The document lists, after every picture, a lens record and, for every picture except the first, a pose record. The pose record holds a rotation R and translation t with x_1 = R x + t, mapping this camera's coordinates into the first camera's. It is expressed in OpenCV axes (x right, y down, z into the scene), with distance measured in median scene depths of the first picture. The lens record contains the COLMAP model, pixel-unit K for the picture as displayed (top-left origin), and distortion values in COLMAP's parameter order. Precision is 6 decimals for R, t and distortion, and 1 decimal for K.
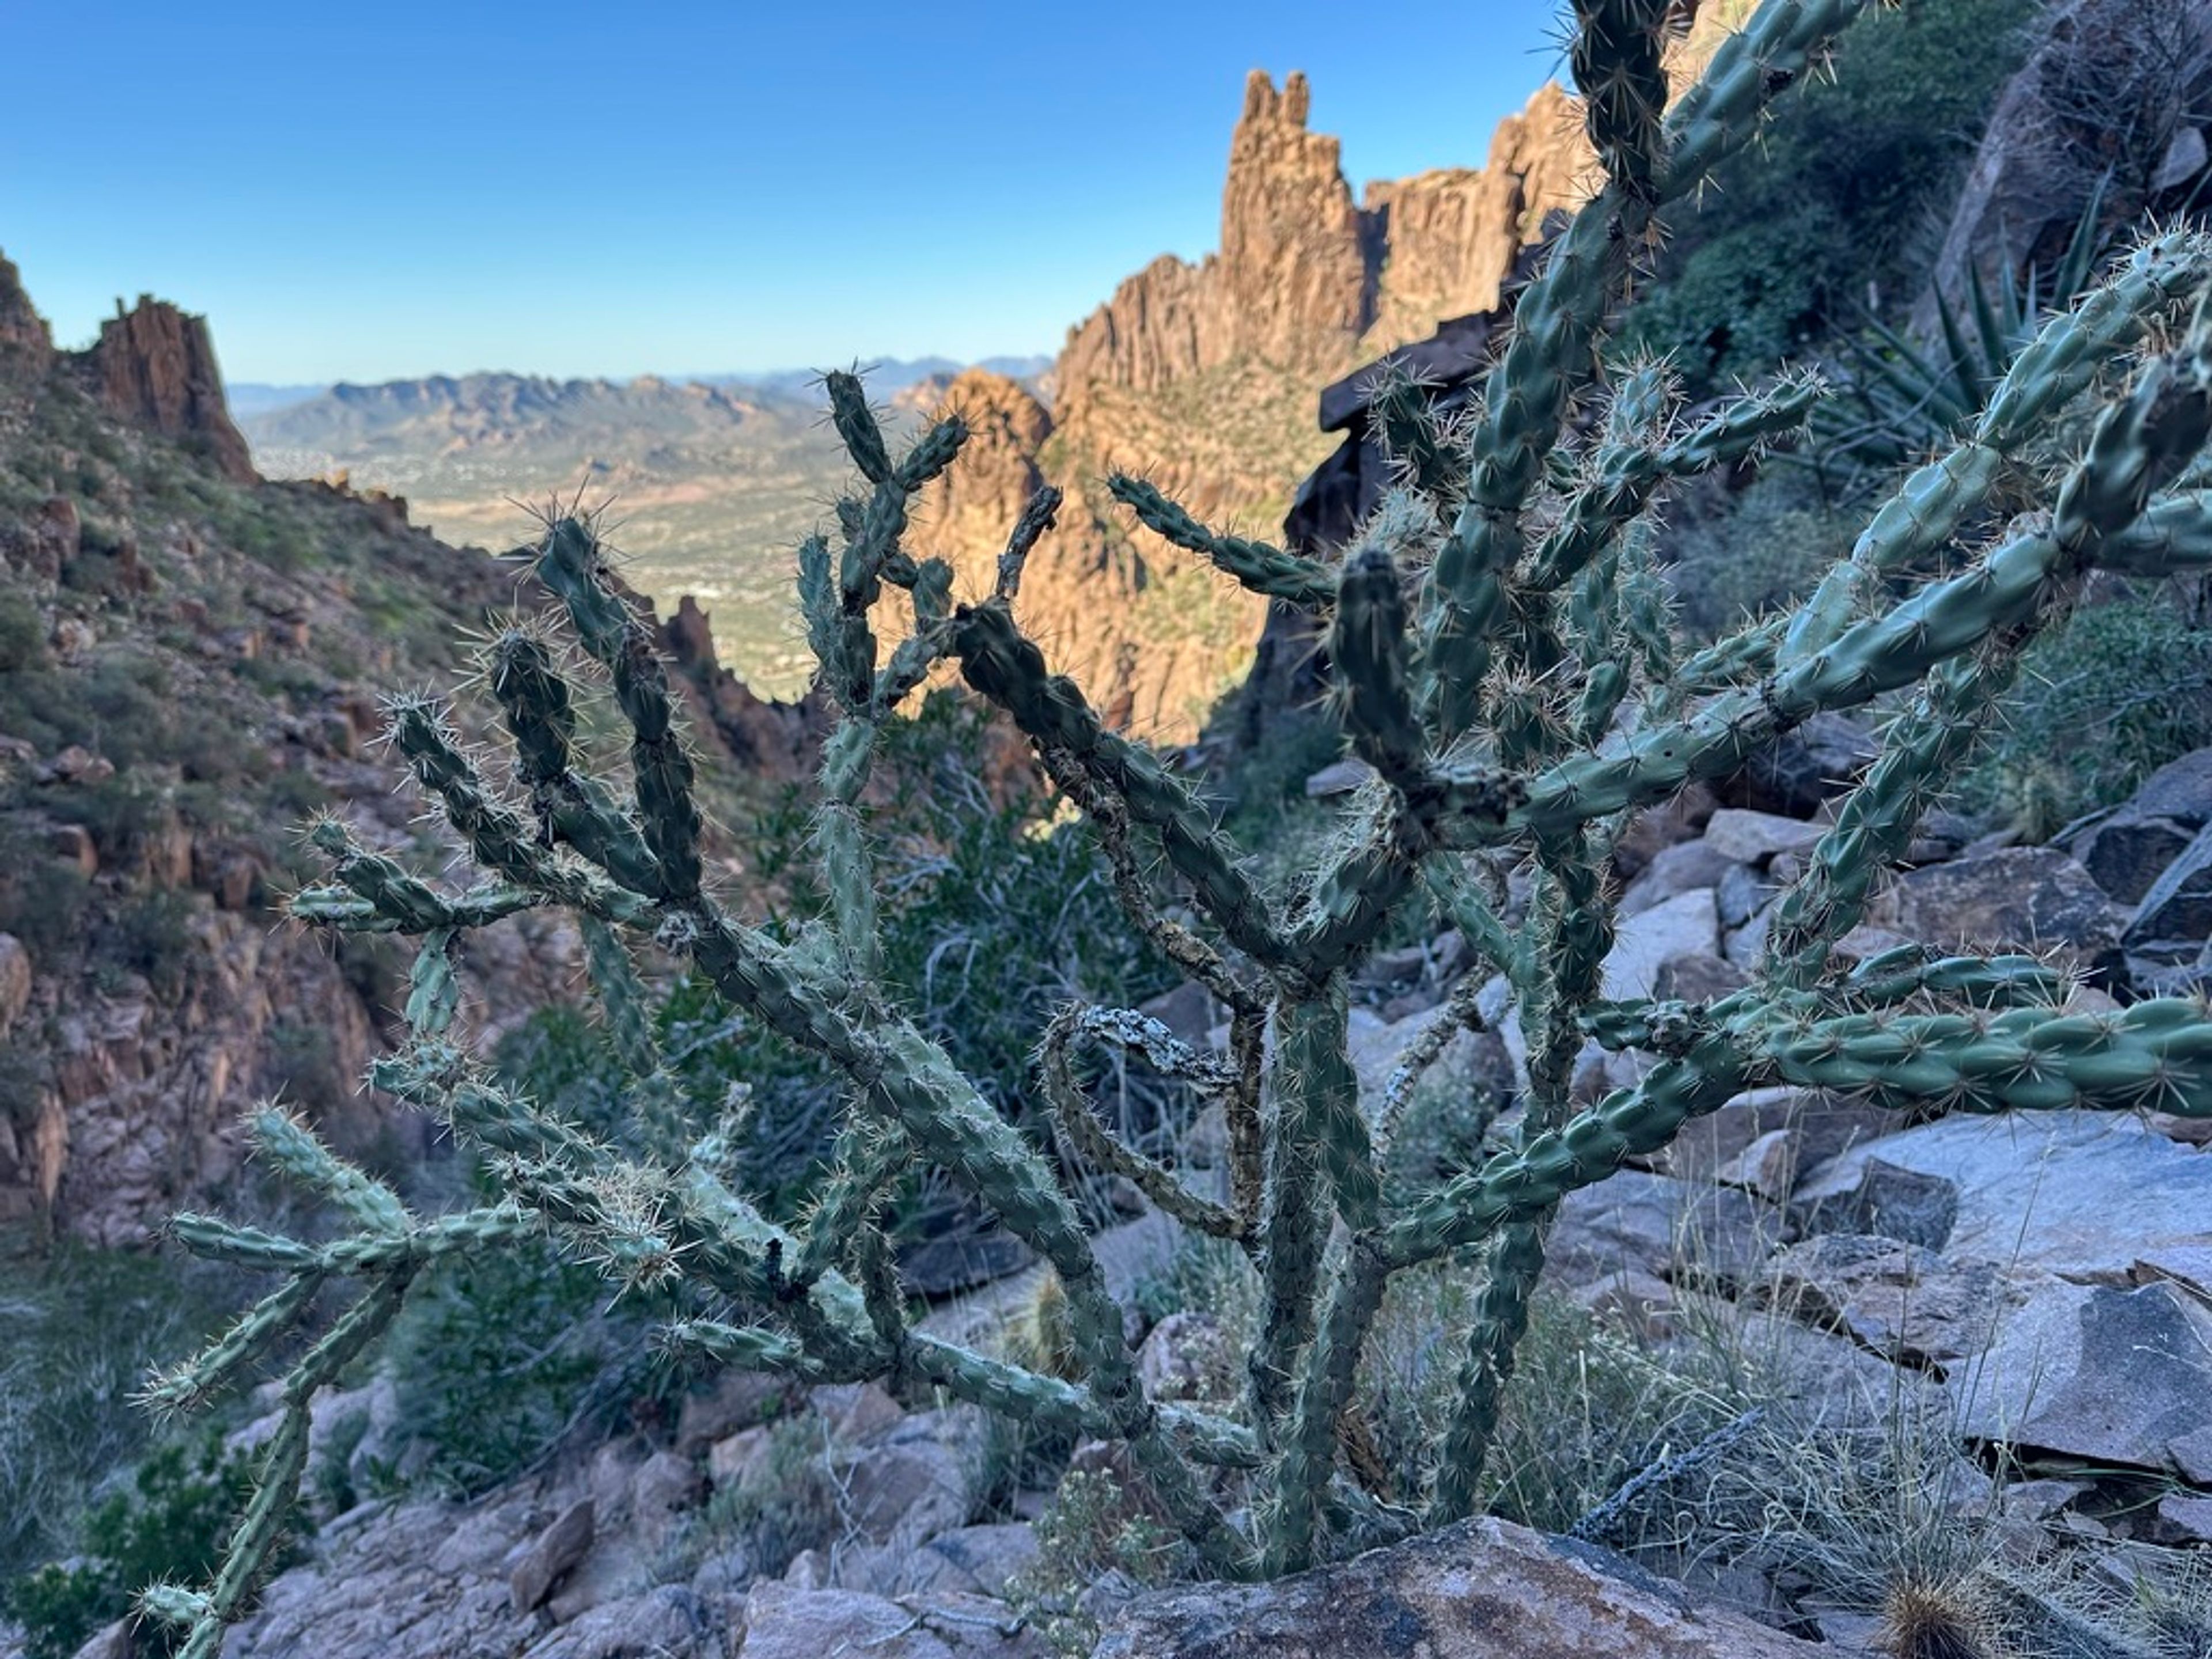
lens RADIAL K [[1604.9, 0, 1119.3], [0, 1604.9, 819.1], [0, 0, 1]] dist [0.038249, -0.060700]
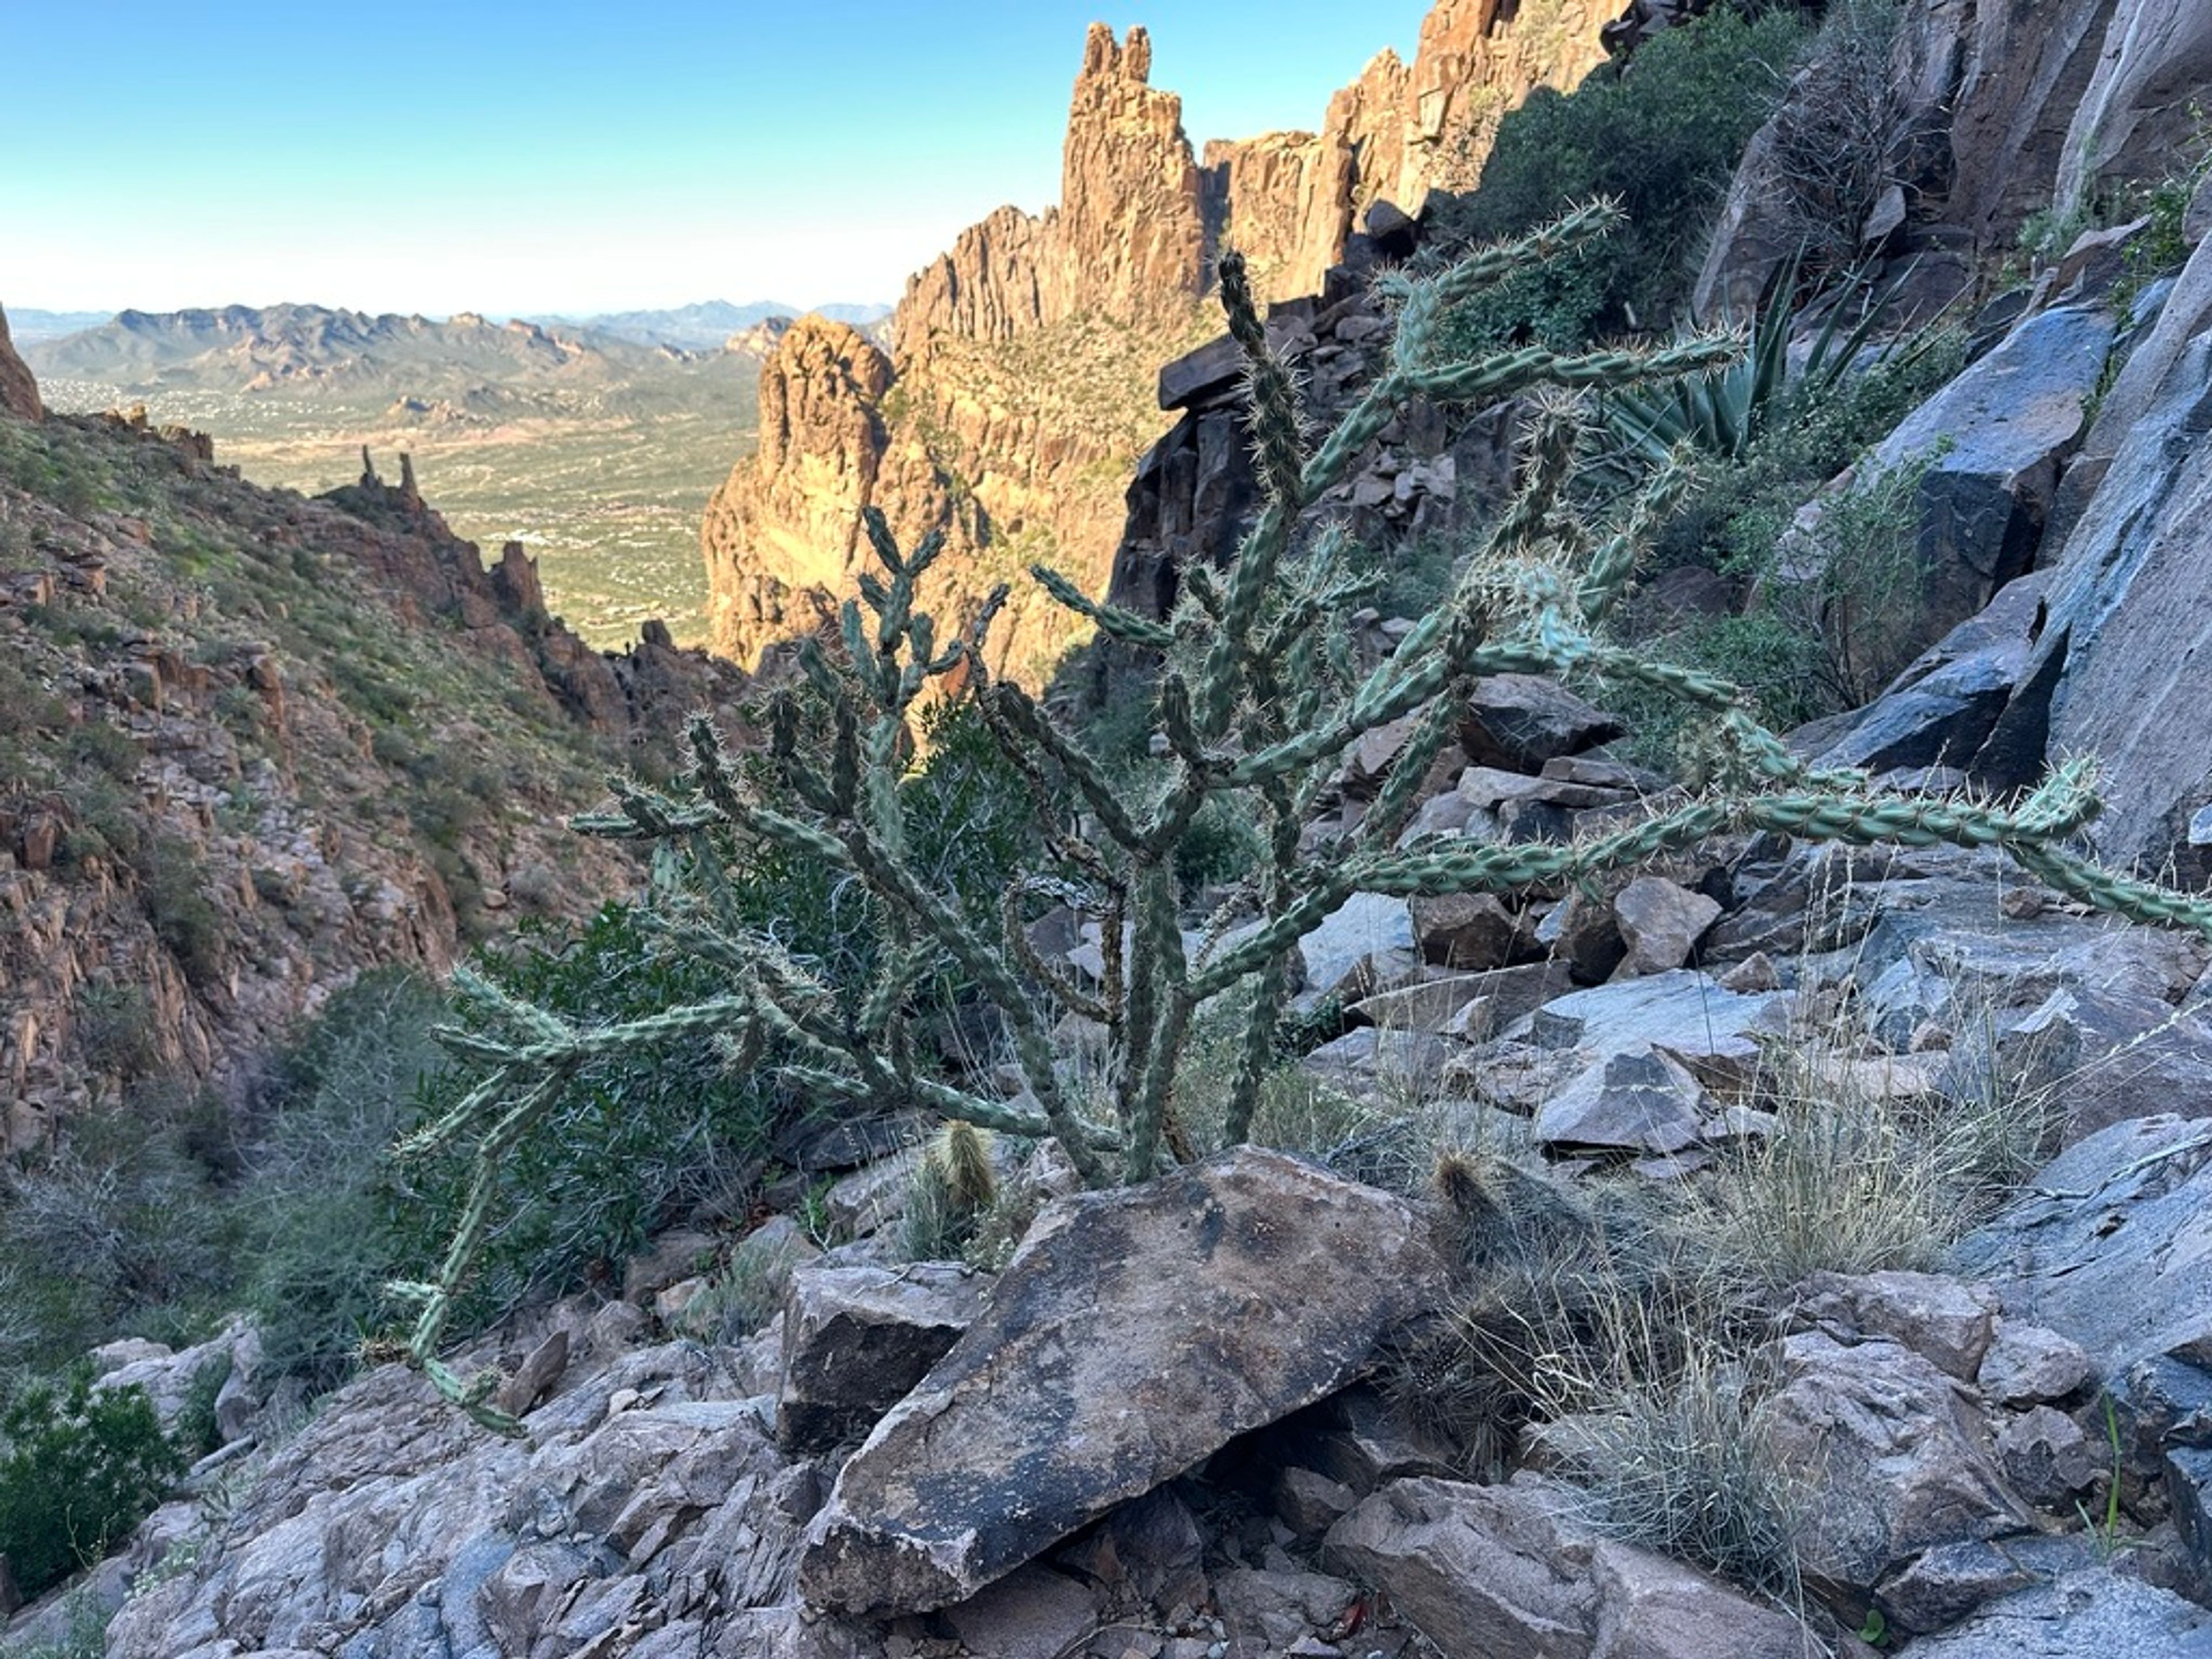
lens RADIAL K [[1604.9, 0, 1136.8], [0, 1604.9, 824.6], [0, 0, 1]] dist [0.038249, -0.060700]
pose [[0.994023, -0.002936, 0.109132, -0.031038], [-0.000502, 0.999505, 0.031461, -0.000148], [-0.109170, -0.031328, 0.993529, -0.259597]]
